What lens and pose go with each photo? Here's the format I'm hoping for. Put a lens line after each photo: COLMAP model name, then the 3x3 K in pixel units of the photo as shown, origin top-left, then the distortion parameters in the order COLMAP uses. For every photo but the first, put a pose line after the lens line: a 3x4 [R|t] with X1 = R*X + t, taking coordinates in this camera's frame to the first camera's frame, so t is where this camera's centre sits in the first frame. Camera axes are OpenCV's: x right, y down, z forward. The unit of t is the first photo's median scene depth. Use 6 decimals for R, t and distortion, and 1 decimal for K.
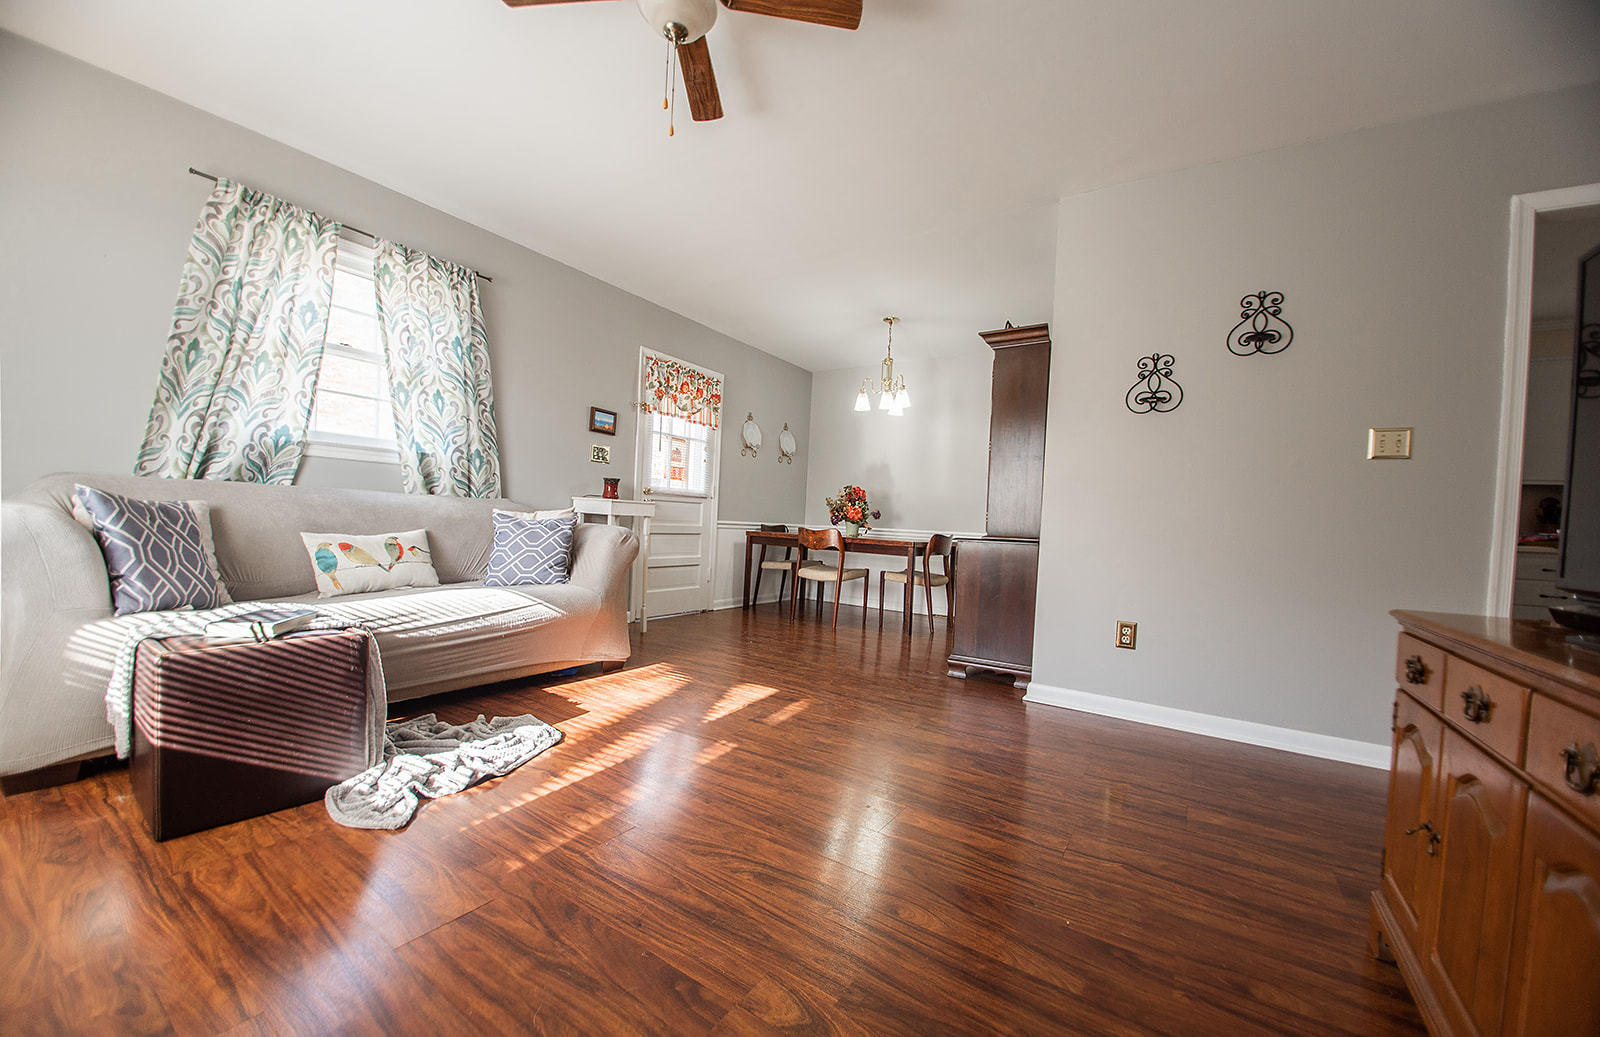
lens RADIAL K [[610.2, 0, 795.1], [0, 610.2, 533.9], [0, 0, 1]] dist [-0.009682, -0.004426]
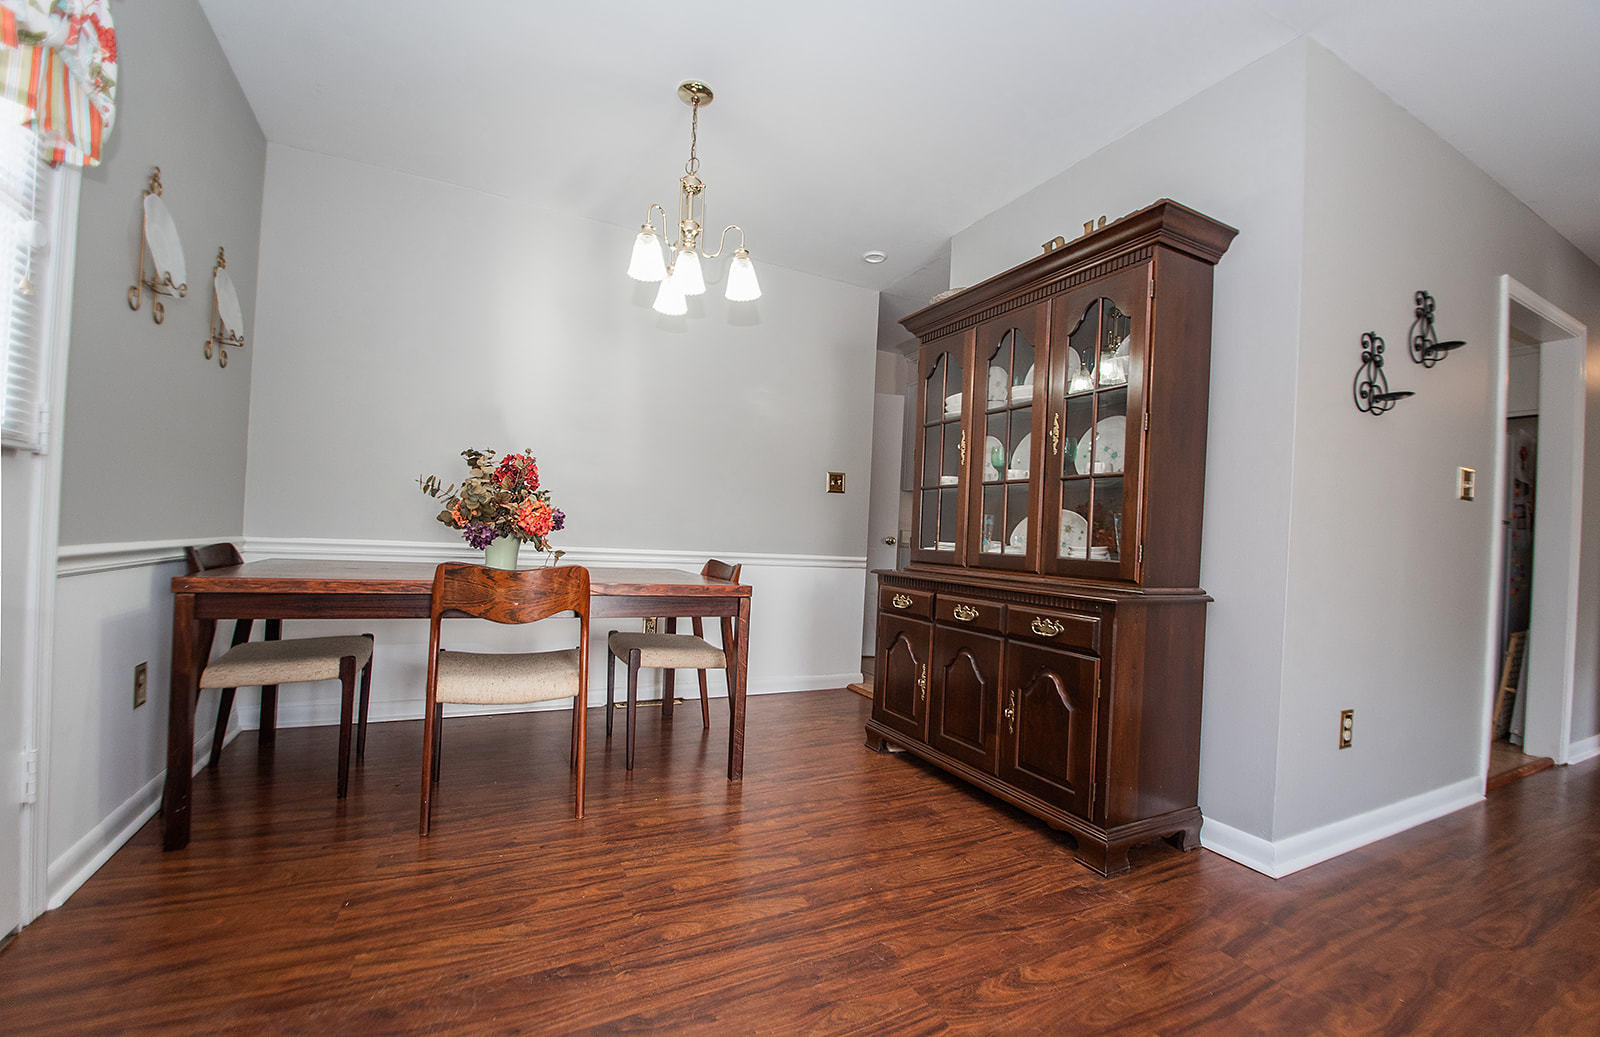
lens RADIAL K [[660.8, 0, 791.1], [0, 660.8, 527.4], [0, 0, 1]] dist [-0.015383, -0.002111]
pose [[0.473547, -0.001412, 0.880768, -0.383183], [-0.003615, 0.999987, 0.003546, -0.055471], [-0.880761, -0.004863, 0.473535, 1.138616]]
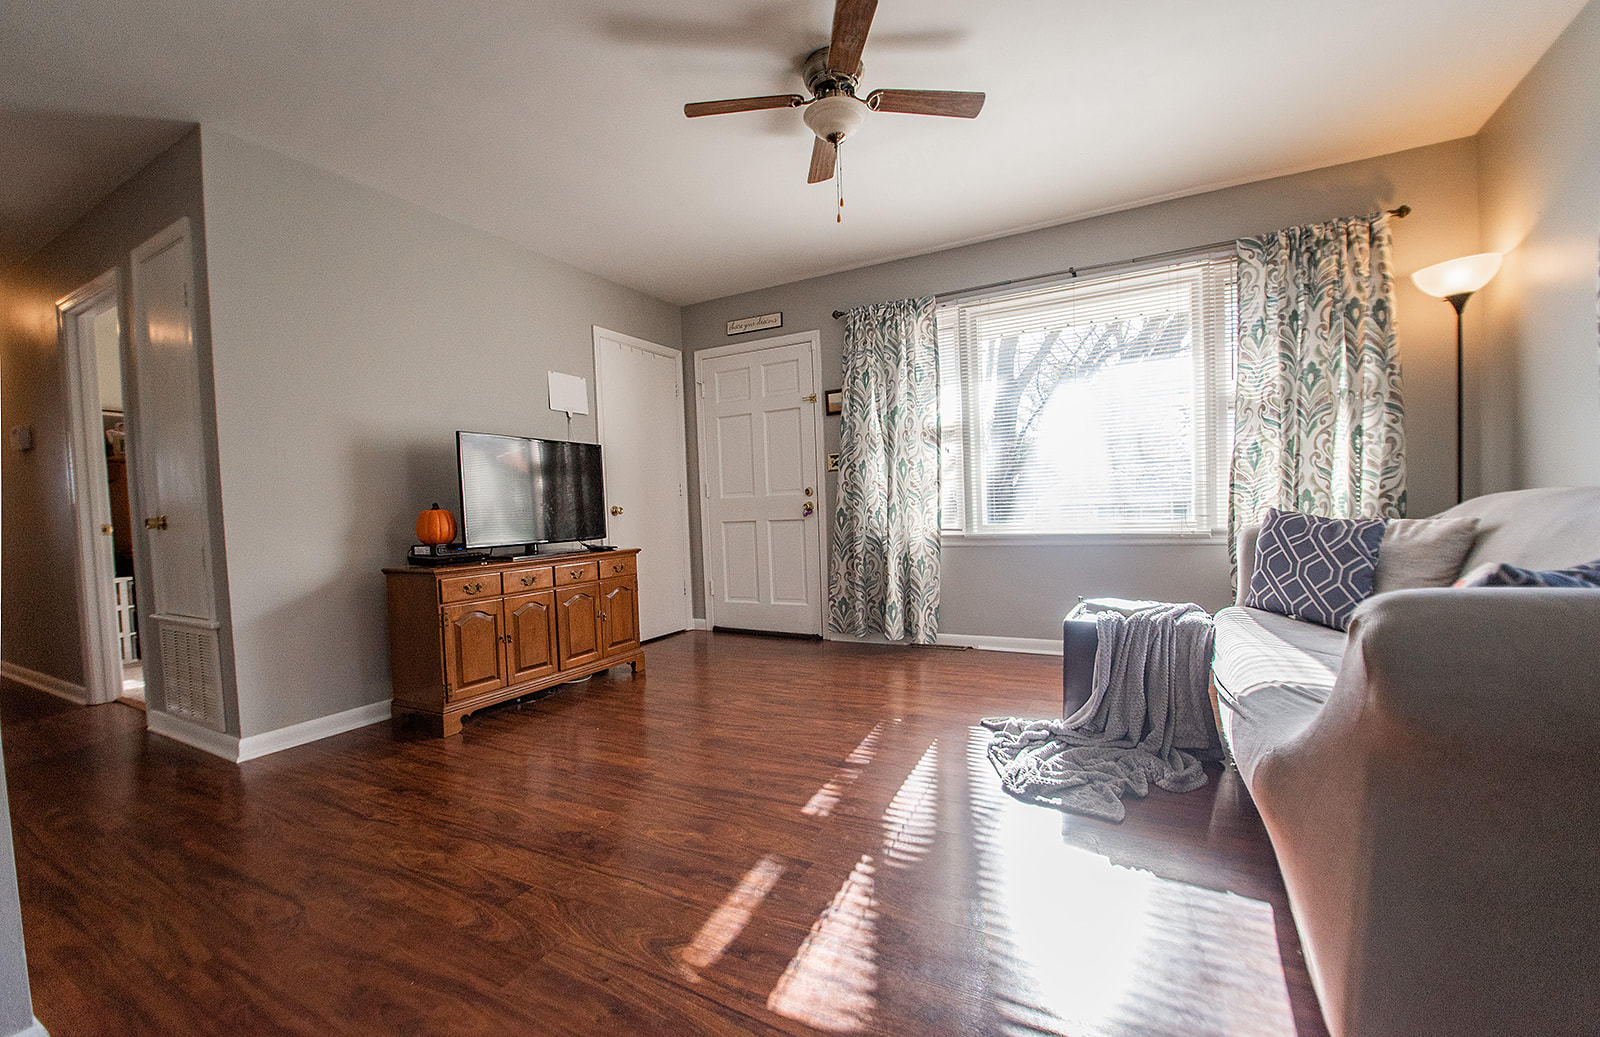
lens RADIAL K [[660.8, 0, 814.1], [0, 660.8, 538.9], [0, 0, 1]] dist [-0.015383, -0.002111]
pose [[-0.993964, -0.005156, -0.109582, -0.006190], [-0.011962, 0.998033, 0.061541, -0.055994], [0.109049, 0.062480, -0.992071, 1.421561]]
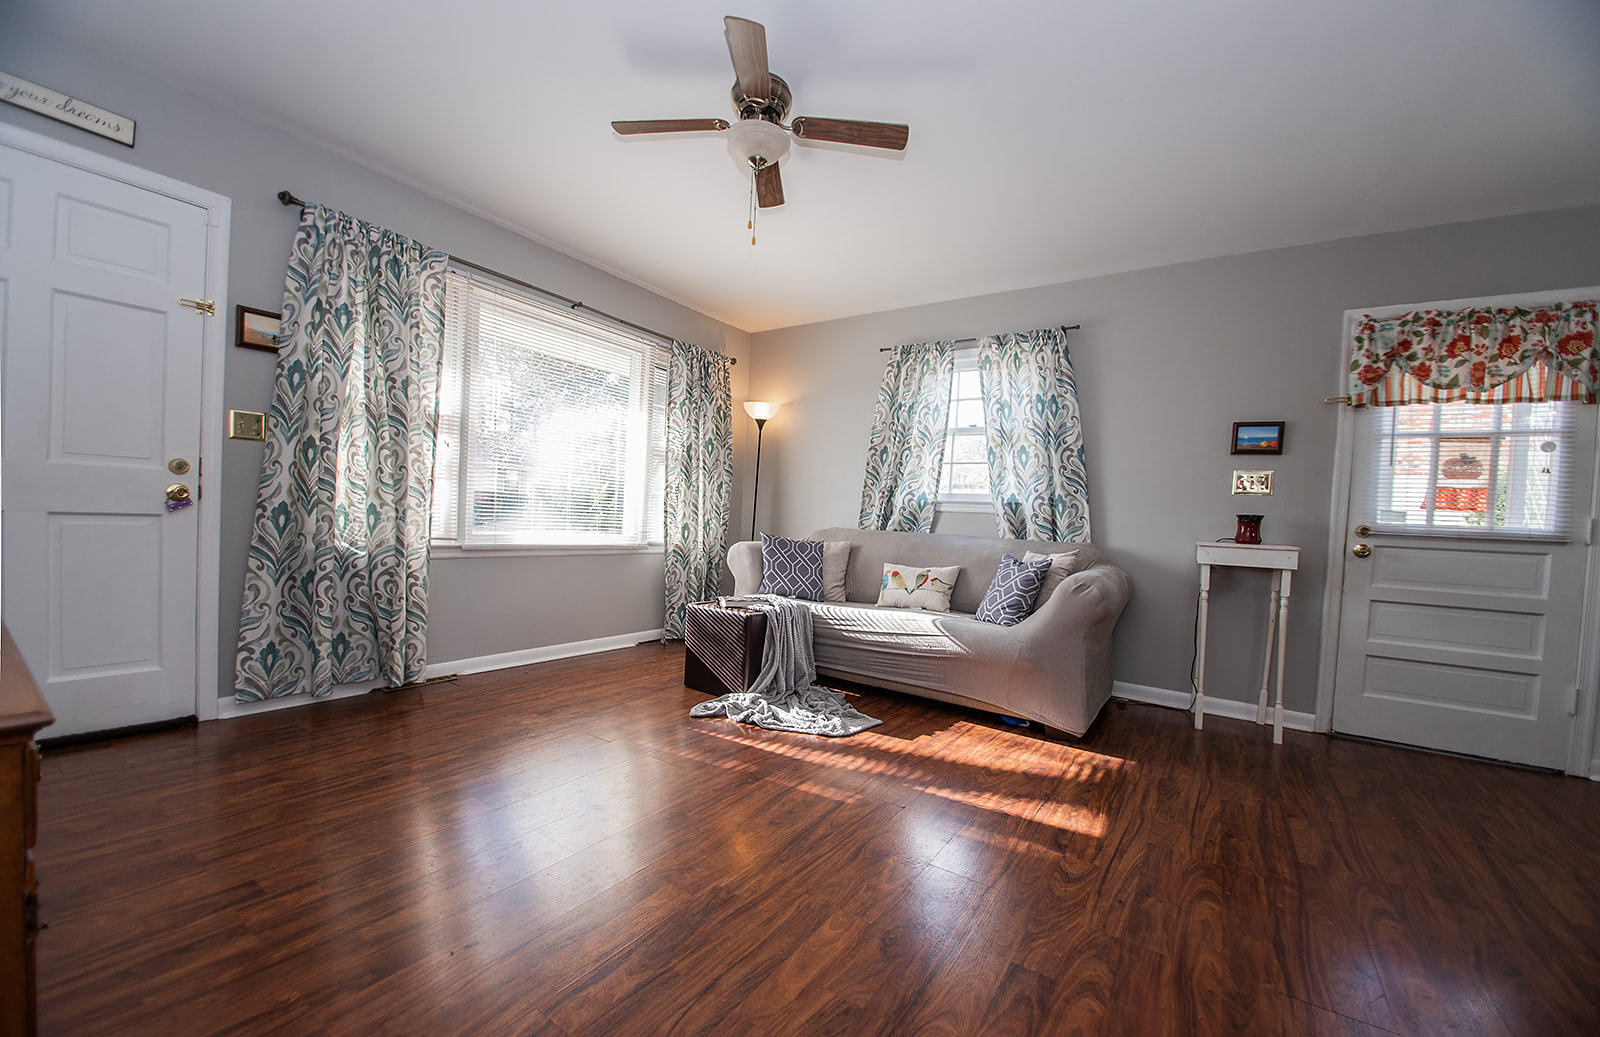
lens RADIAL K [[610.2, 0, 787.6], [0, 610.2, 535.3], [0, 0, 1]] dist [-0.009682, -0.004426]
pose [[-0.017208, -0.021027, -0.999631, 0.627337], [-0.070864, 0.997290, -0.019758, -0.020766], [0.997338, 0.070498, -0.018652, 0.683215]]
